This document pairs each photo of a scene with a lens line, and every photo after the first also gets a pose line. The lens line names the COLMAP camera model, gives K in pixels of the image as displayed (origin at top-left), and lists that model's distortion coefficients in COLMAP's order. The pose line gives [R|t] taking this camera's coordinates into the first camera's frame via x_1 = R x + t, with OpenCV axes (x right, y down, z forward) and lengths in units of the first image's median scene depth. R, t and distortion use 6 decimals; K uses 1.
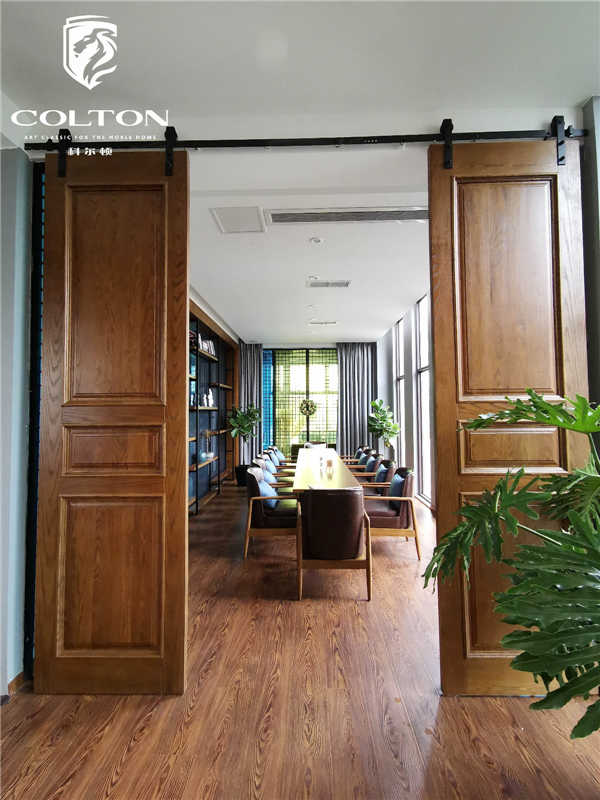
lens RADIAL K [[364.7, 0, 298.7], [0, 364.7, 396.8], [0, 0, 1]] dist [0.003333, 0.000815]
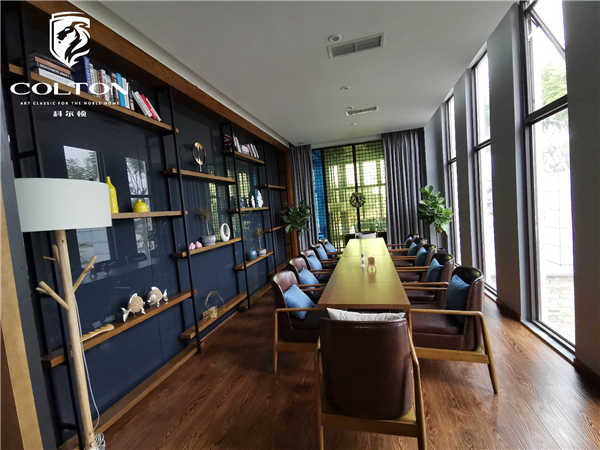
lens RADIAL K [[273.5, 0, 300.0], [0, 273.5, 225.0], [0, 0, 1]] dist [0.003333, 0.000815]
pose [[0.971712, -0.063755, -0.227401, 0.047909], [0.088580, 0.990968, 0.100682, 0.007756], [0.218928, -0.117977, 0.968582, 0.212406]]
